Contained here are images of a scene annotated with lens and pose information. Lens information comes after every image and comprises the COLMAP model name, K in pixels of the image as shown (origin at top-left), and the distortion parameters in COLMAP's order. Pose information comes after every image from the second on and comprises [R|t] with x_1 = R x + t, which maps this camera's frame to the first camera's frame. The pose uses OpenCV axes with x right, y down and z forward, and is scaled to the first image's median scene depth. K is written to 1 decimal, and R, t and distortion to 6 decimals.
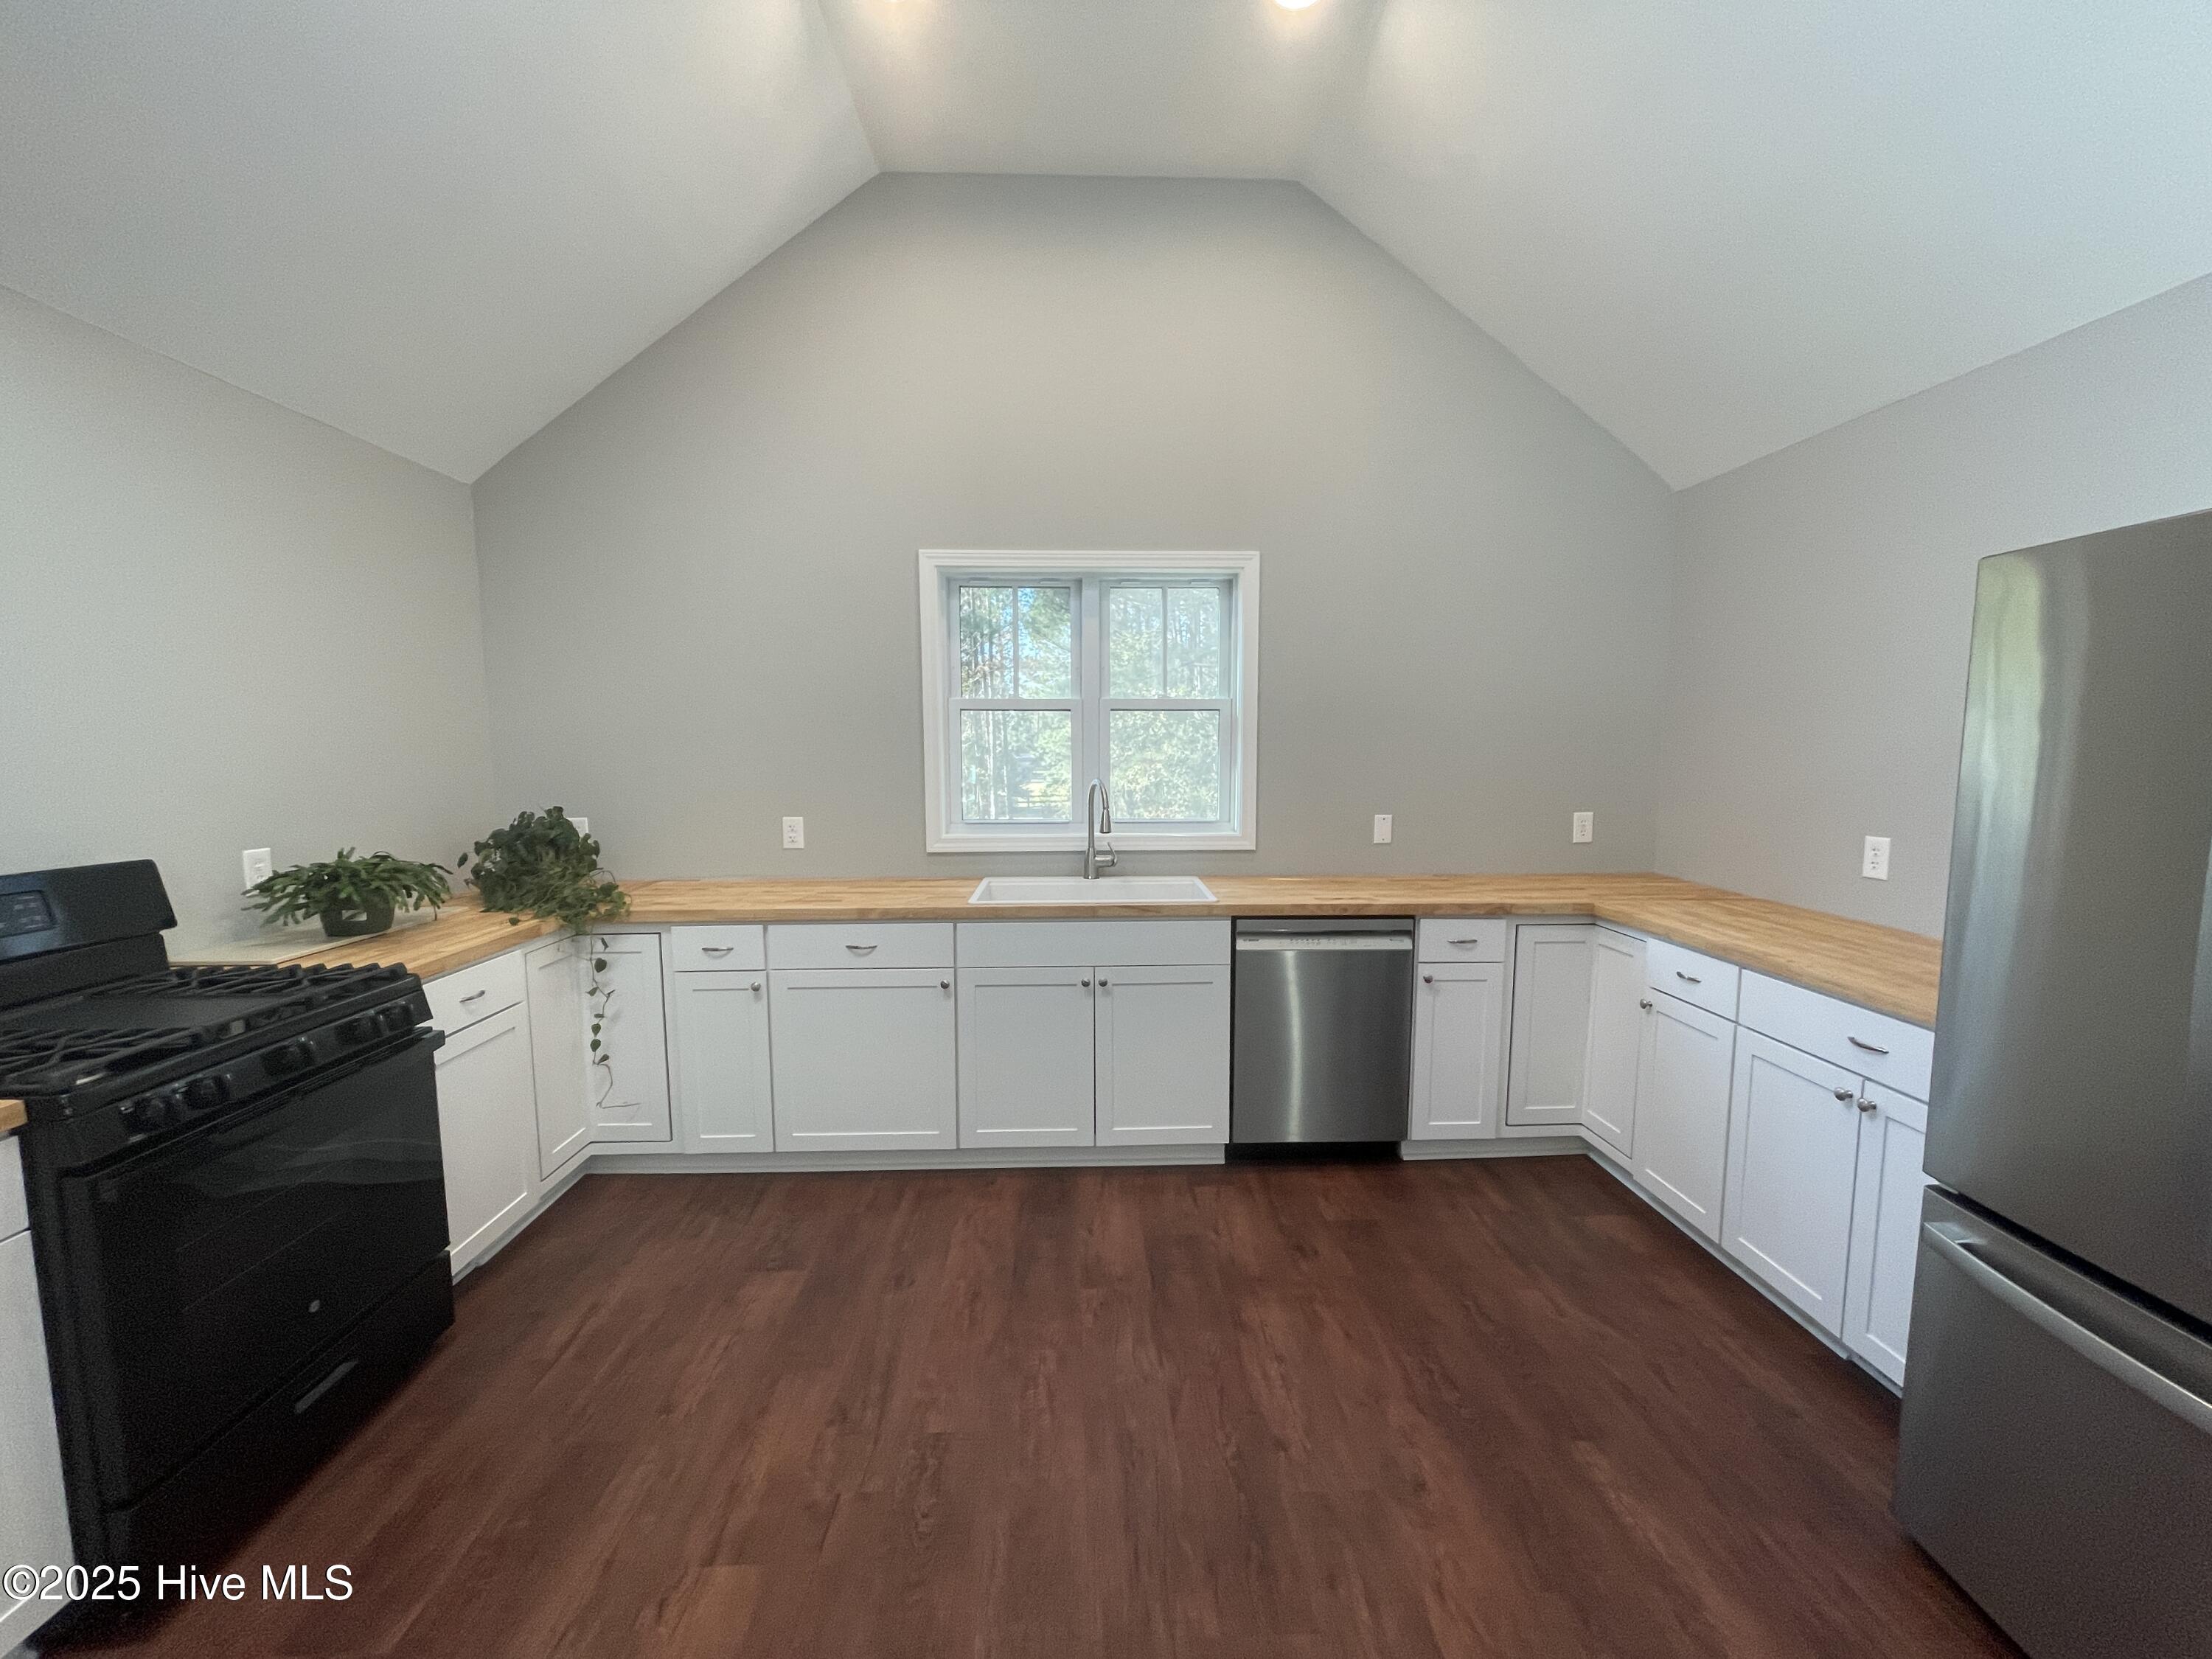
lens RADIAL K [[895.0, 0, 1103.9], [0, 895.0, 824.0], [0, 0, 1]] dist [-0.002232, 0.000538]
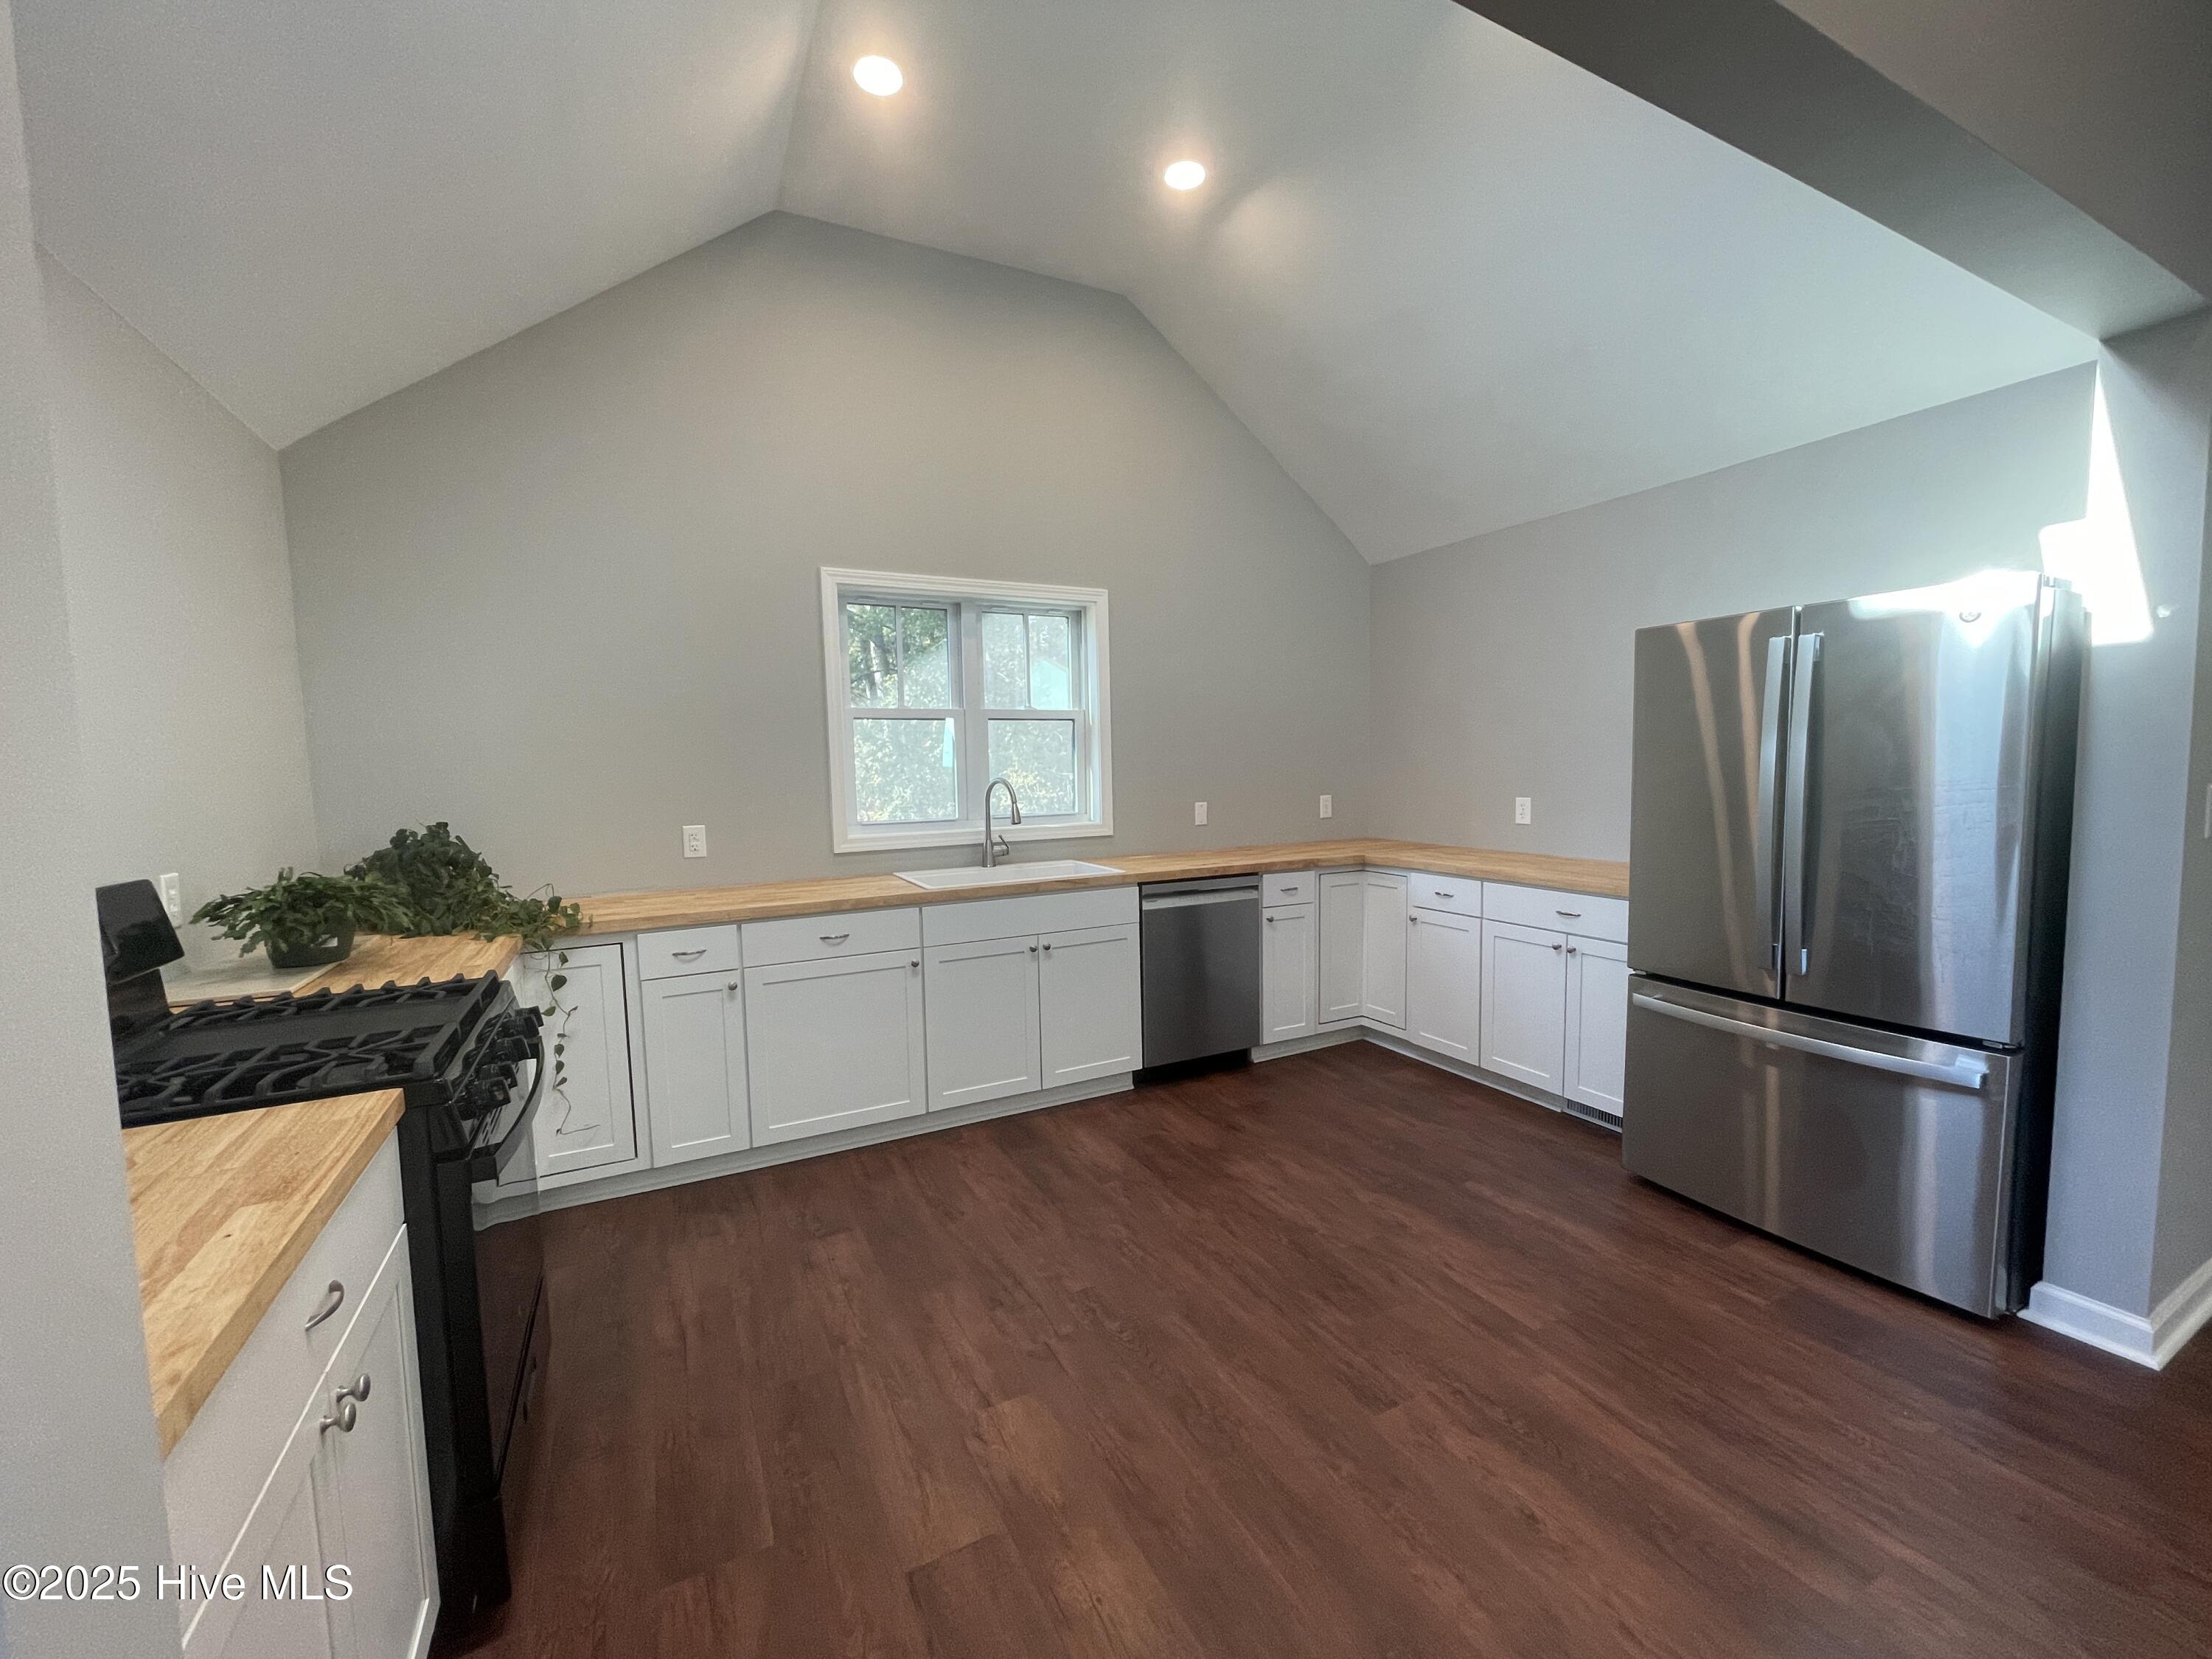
lens RADIAL K [[895.0, 0, 1104.6], [0, 895.0, 822.4], [0, 0, 1]] dist [-0.002232, 0.000538]
pose [[0.904868, -0.045605, 0.423242, -0.427849], [0.056603, 0.998306, -0.013446, 0.033818], [-0.421912, 0.036124, 0.905917, -0.106995]]
